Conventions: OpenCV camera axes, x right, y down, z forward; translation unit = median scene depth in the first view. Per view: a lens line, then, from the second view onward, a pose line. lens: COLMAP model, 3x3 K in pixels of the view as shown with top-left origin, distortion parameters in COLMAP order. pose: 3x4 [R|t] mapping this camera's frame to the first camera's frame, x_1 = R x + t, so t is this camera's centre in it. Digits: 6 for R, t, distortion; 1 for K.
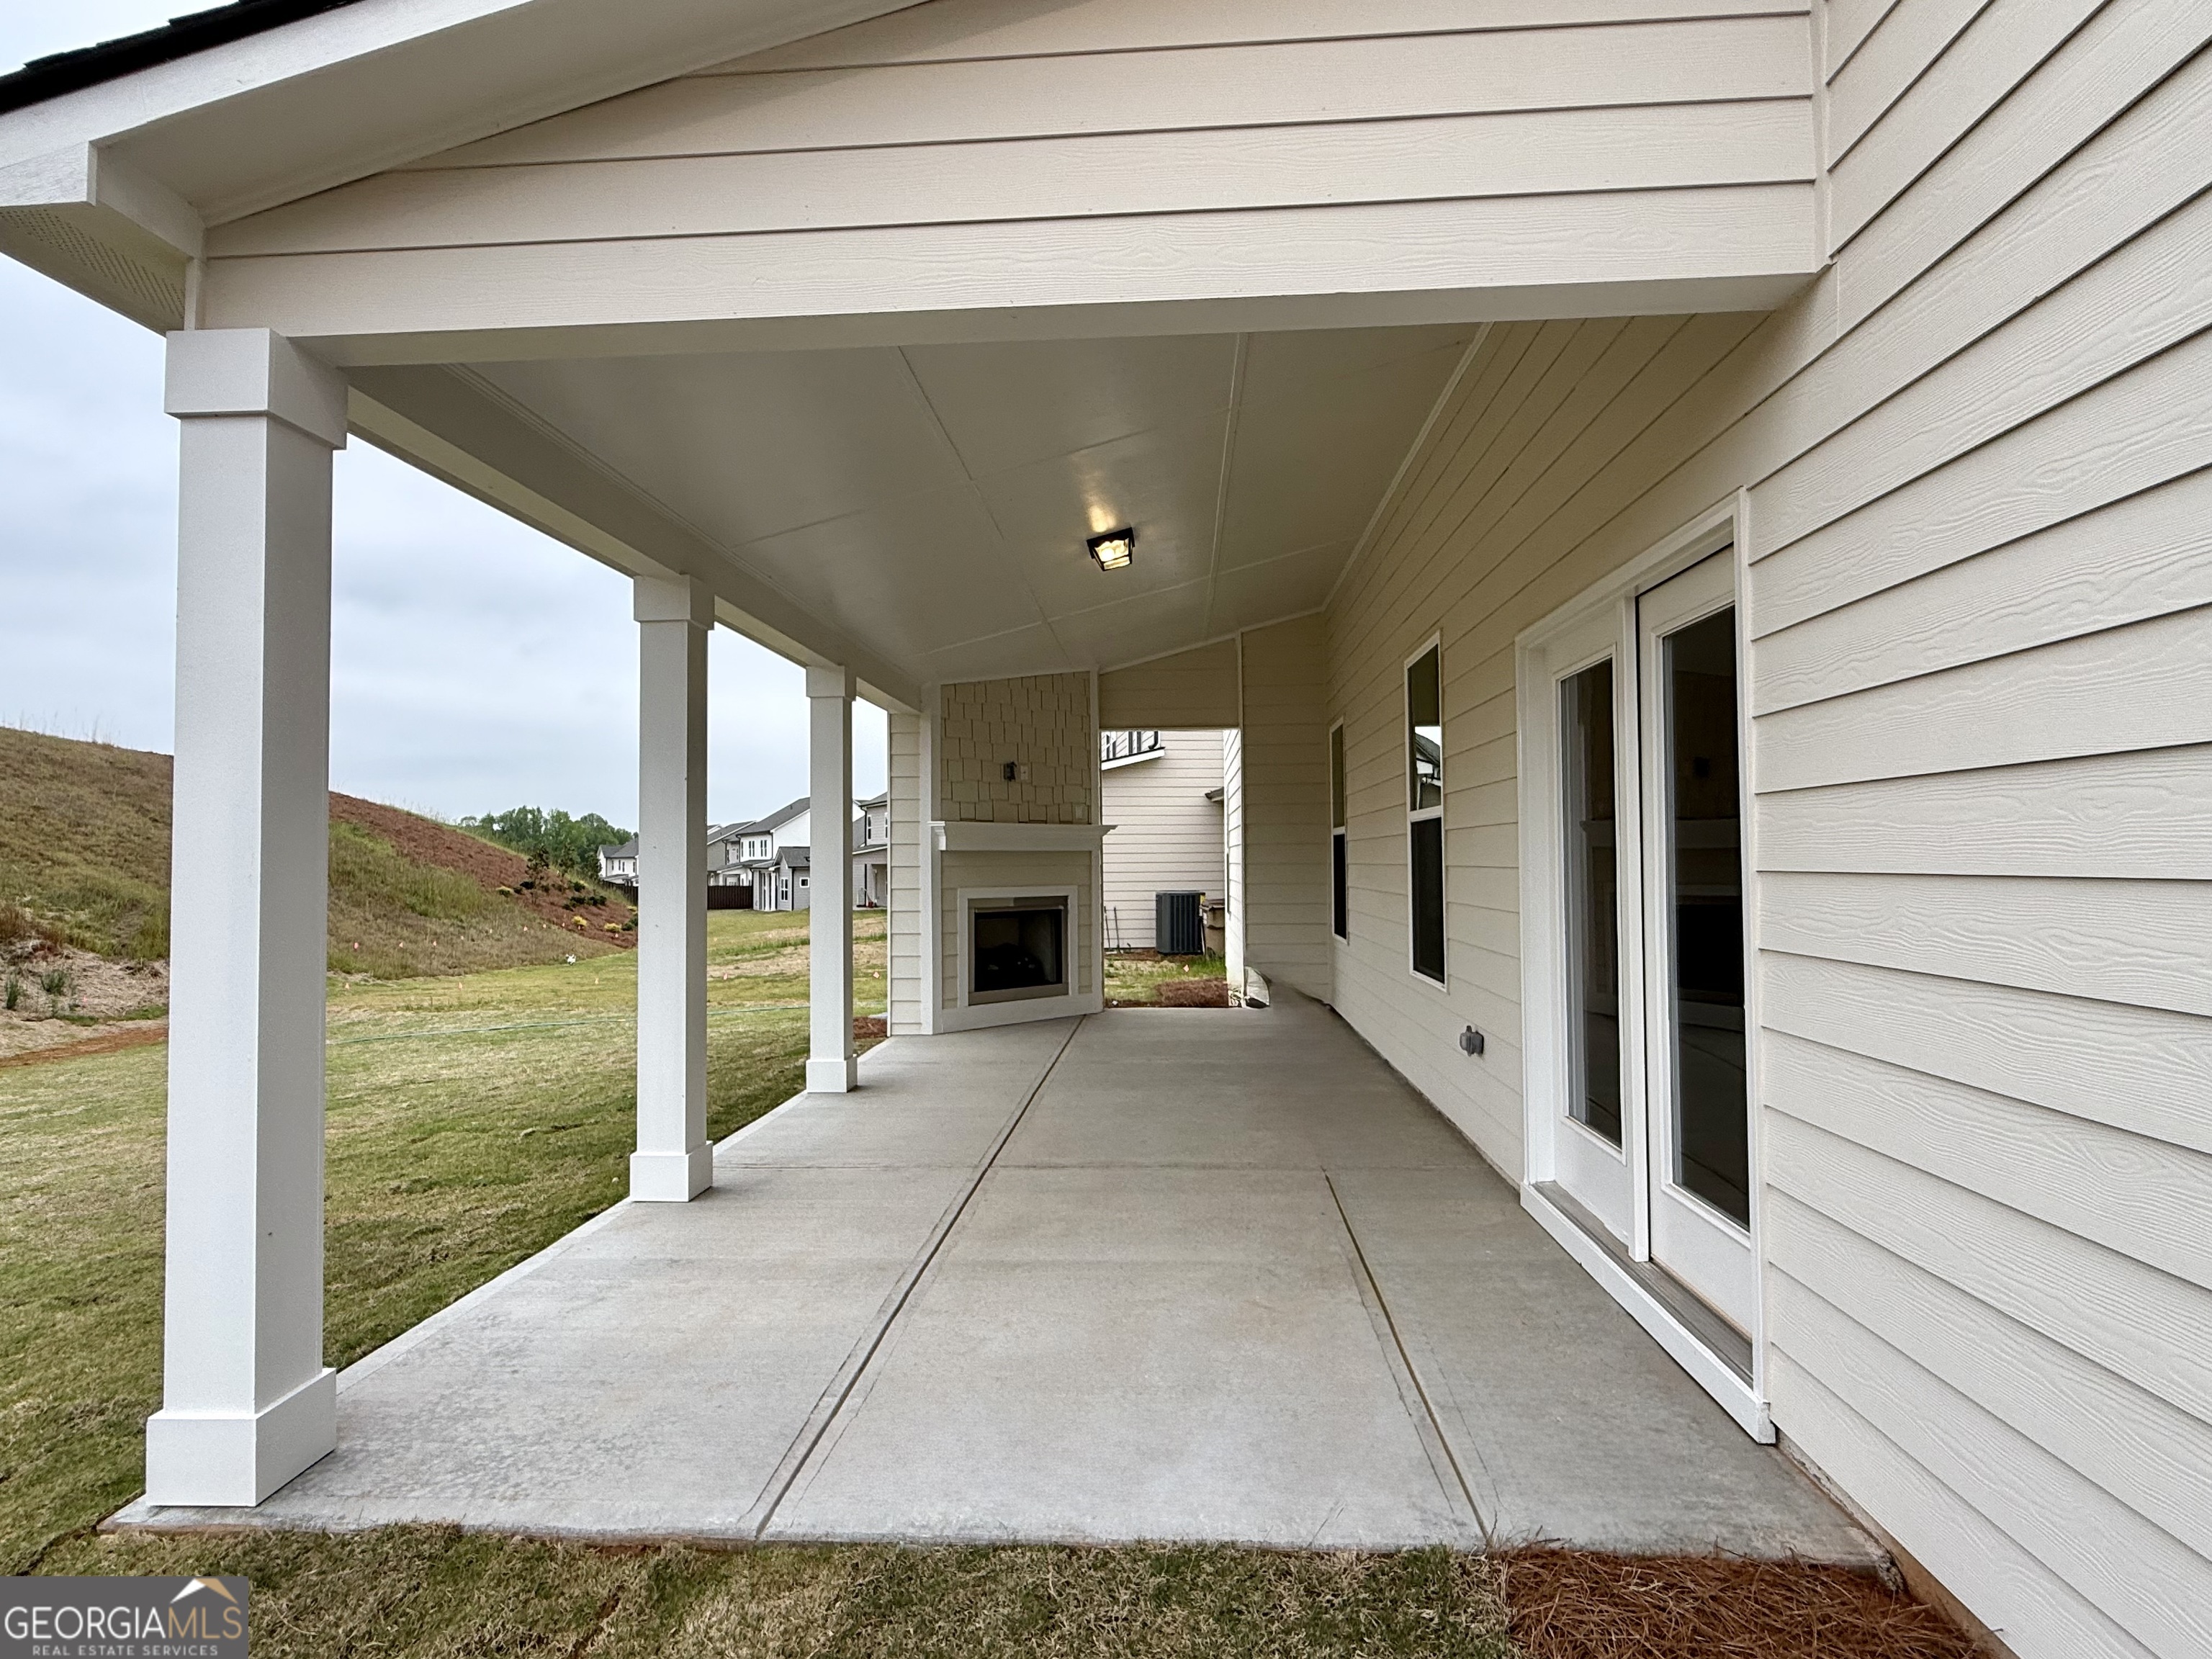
lens RADIAL K [[1126.1, 0, 1106.0], [0, 1126.1, 829.5], [0, 0, 1]] dist [0.004690, 0.000725]
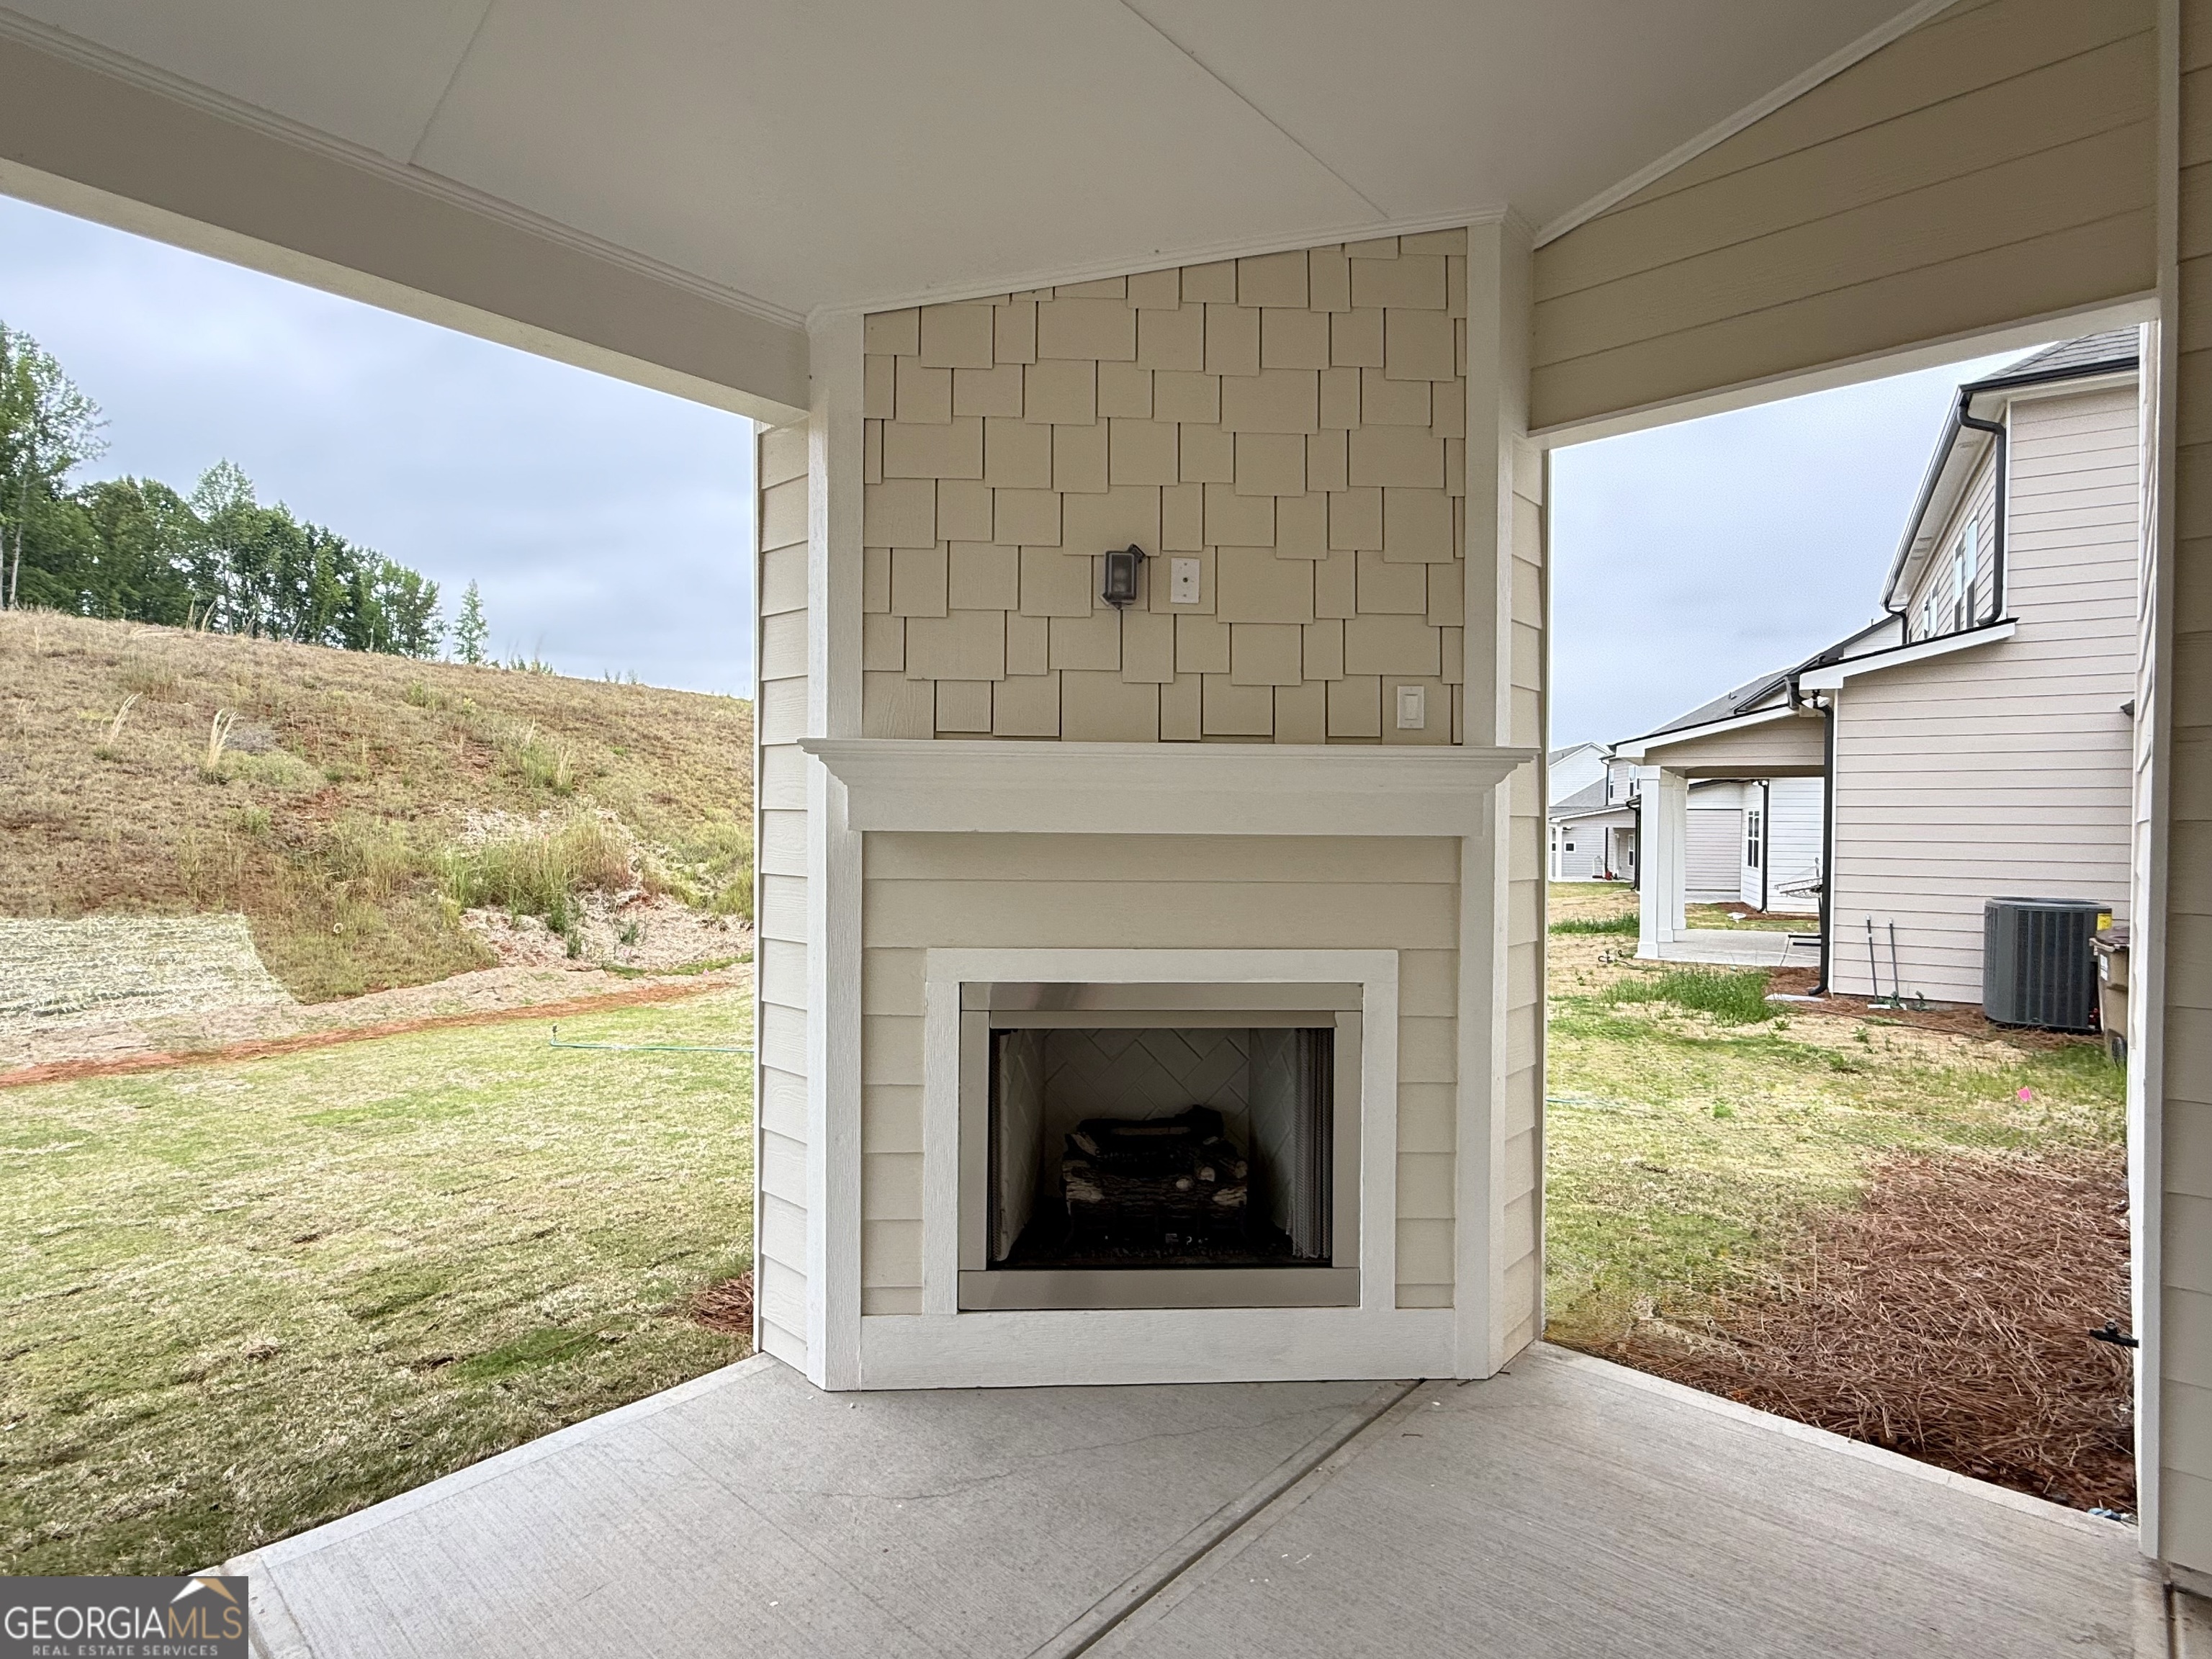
lens RADIAL K [[1126.1, 0, 1106.0], [0, 1126.1, 829.5], [0, 0, 1]] dist [0.004690, 0.000725]
pose [[0.785287, 0.018764, -0.618848, 0.095425], [0.004594, 0.999337, 0.036130, 0.006010], [0.619115, -0.031215, 0.784680, 0.694561]]
